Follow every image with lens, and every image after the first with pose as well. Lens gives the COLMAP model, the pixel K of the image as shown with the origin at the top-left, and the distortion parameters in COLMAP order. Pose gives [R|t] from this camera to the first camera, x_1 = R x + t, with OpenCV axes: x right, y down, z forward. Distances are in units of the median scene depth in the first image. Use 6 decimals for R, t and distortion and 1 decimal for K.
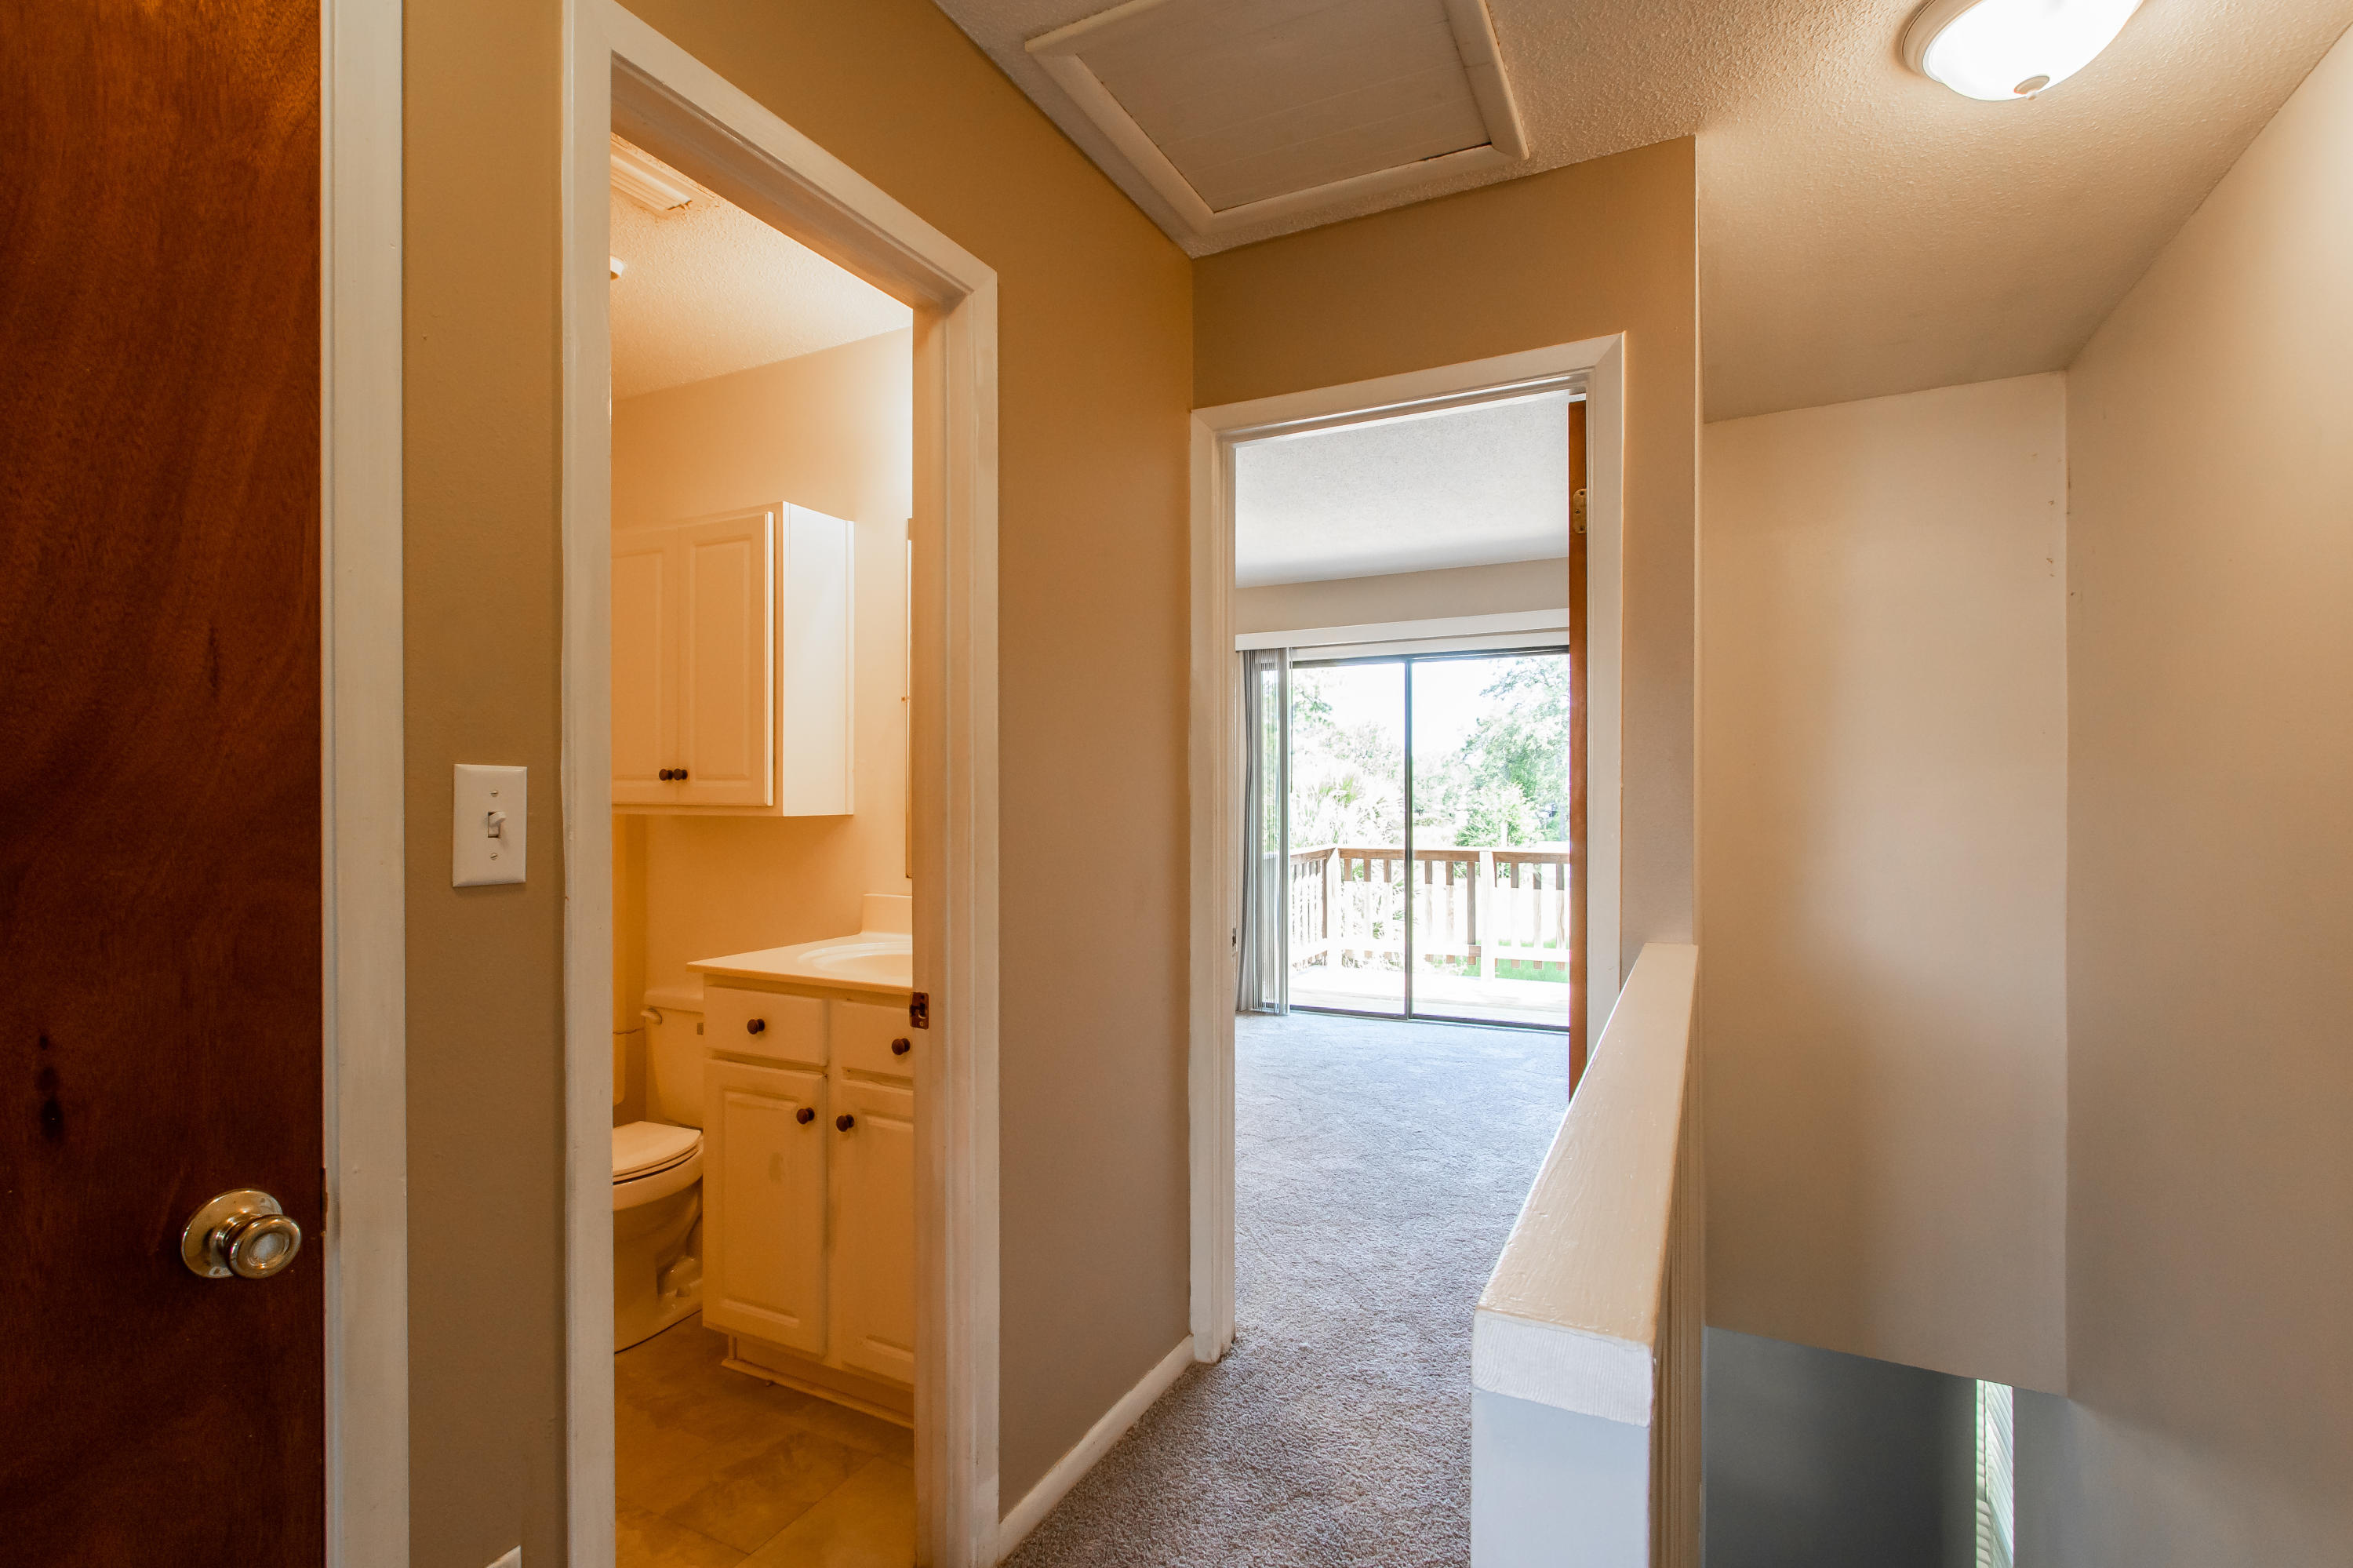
lens RADIAL K [[1104.3, 0, 1172.5], [0, 1104.3, 791.3], [0, 0, 1]] dist [-0.006875, 0.001685]
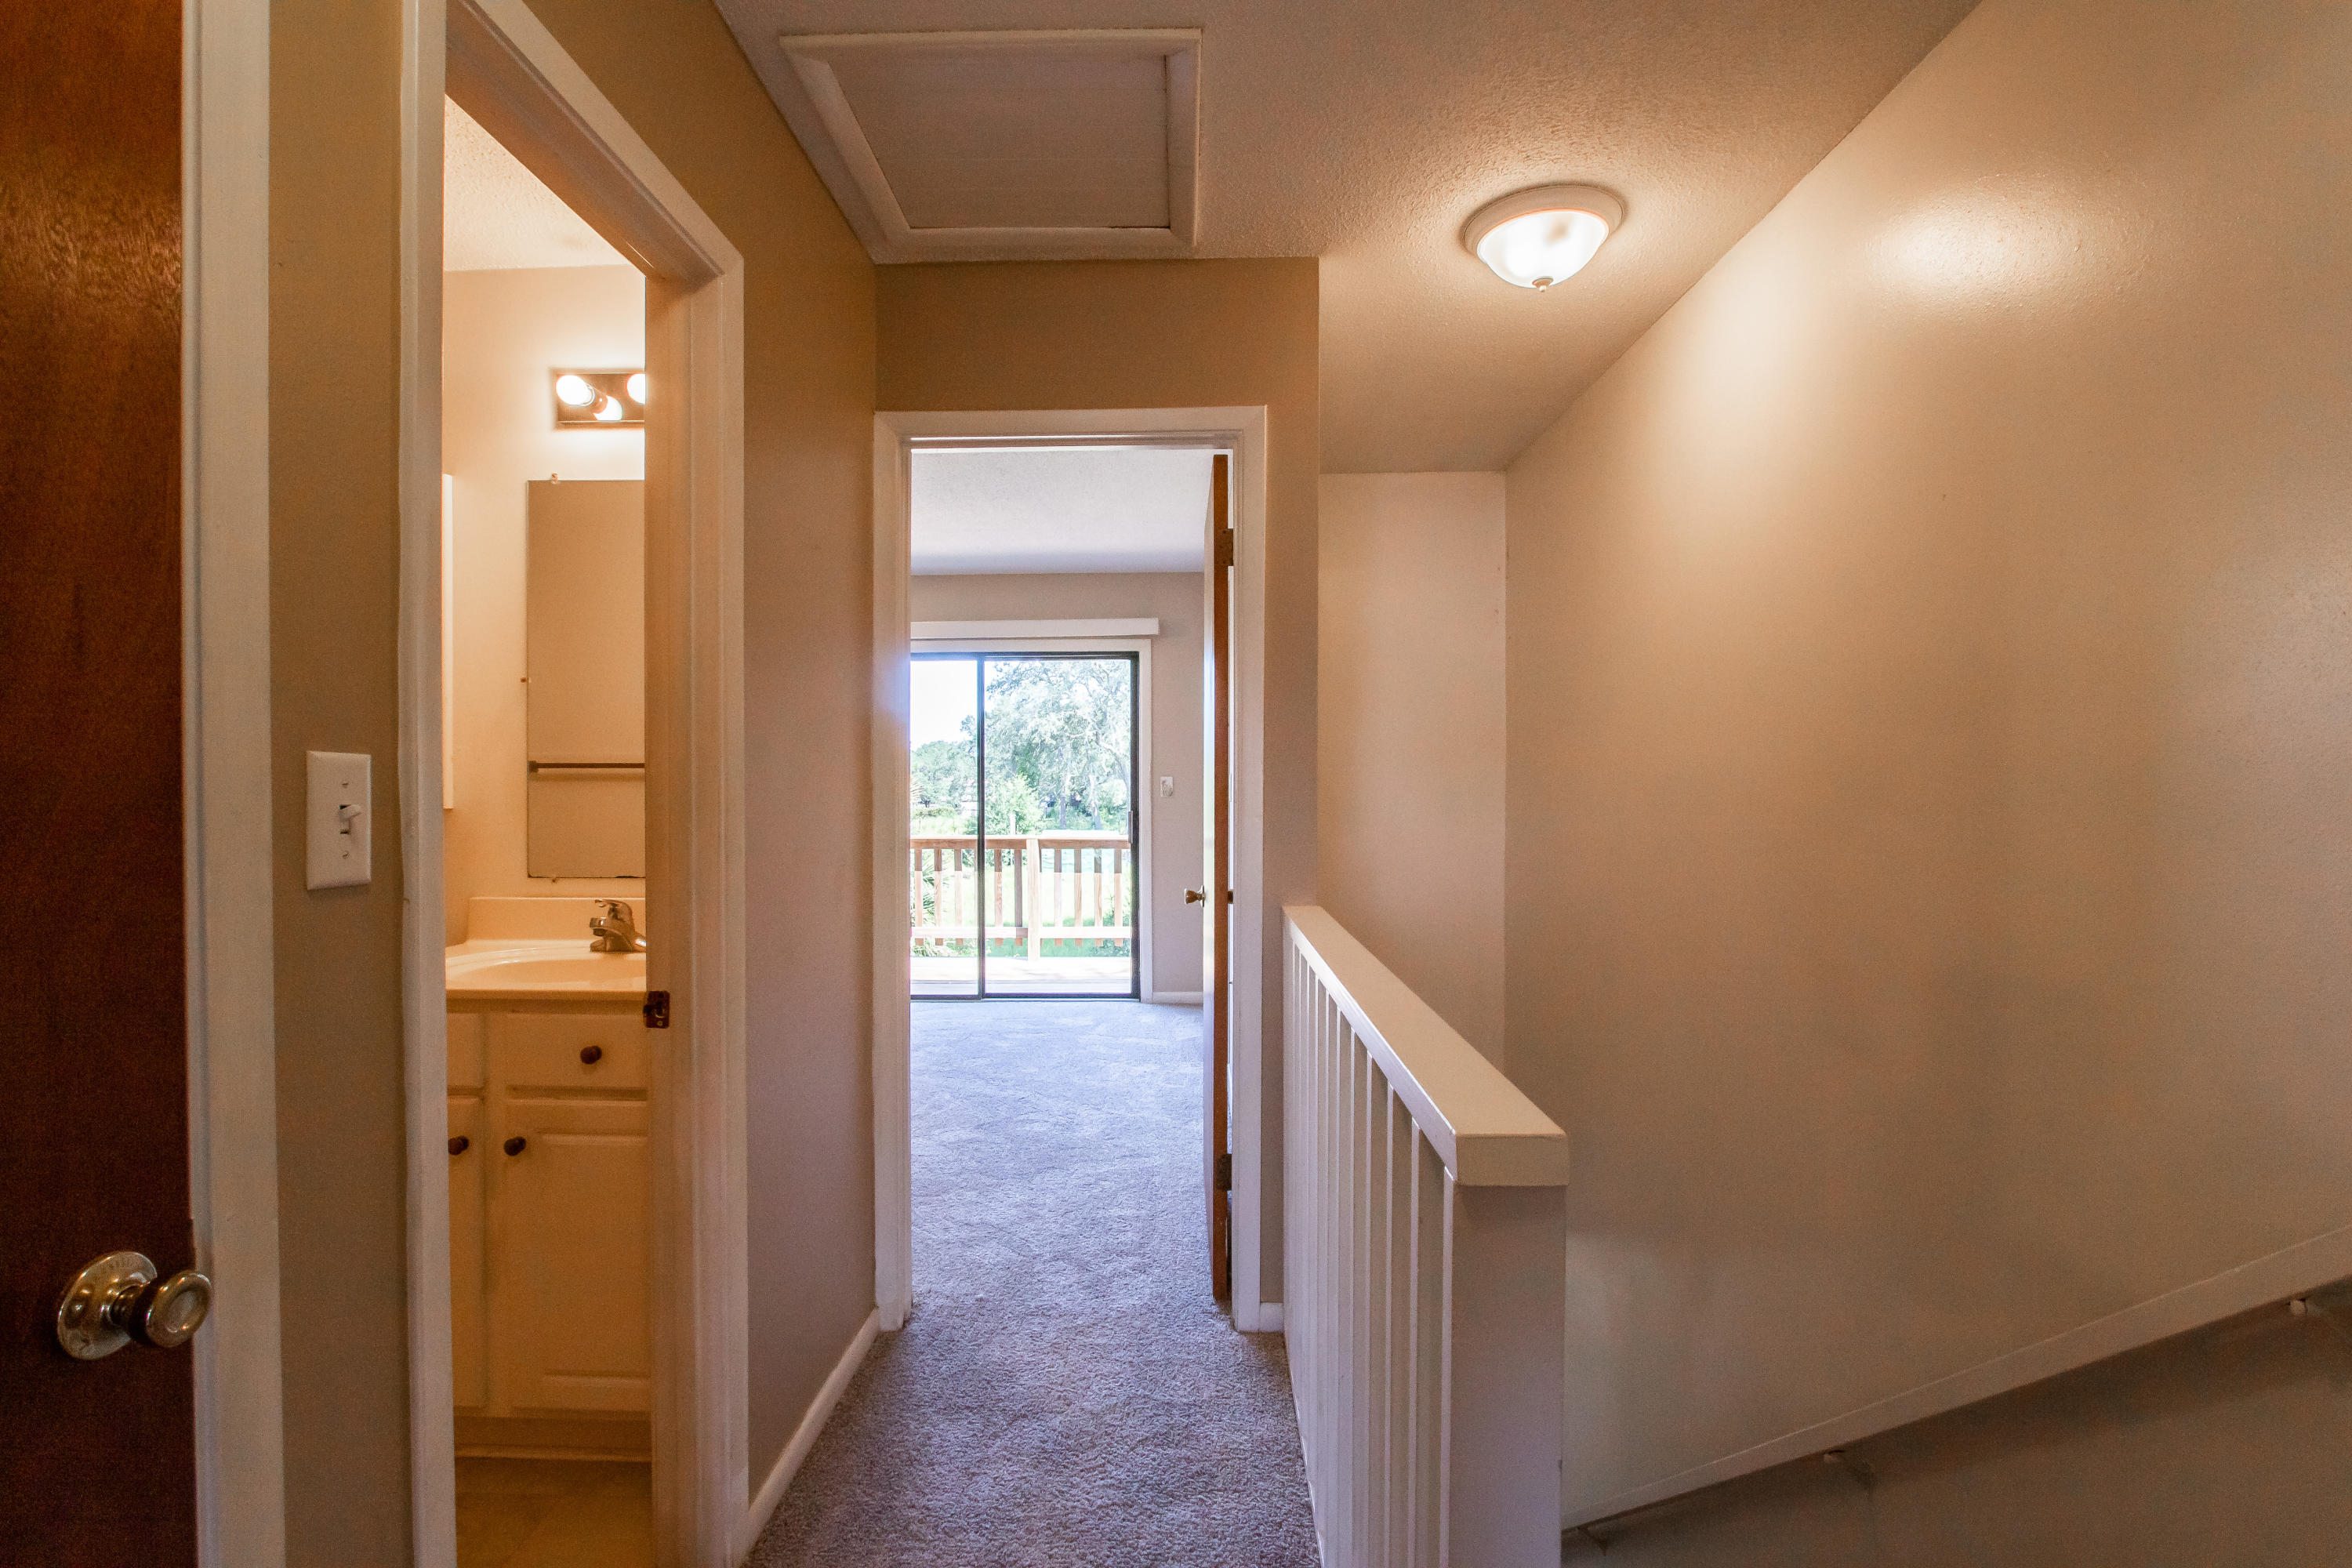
lens RADIAL K [[1087.3, 0, 1182.8], [0, 1087.3, 793.0], [0, 0, 1]] dist [-0.016557, 0.000713]
pose [[0.898786, -0.003140, 0.438376, -0.162187], [-0.001049, 0.999956, 0.009313, 0.000112], [-0.438386, -0.008830, 0.898743, -0.033983]]
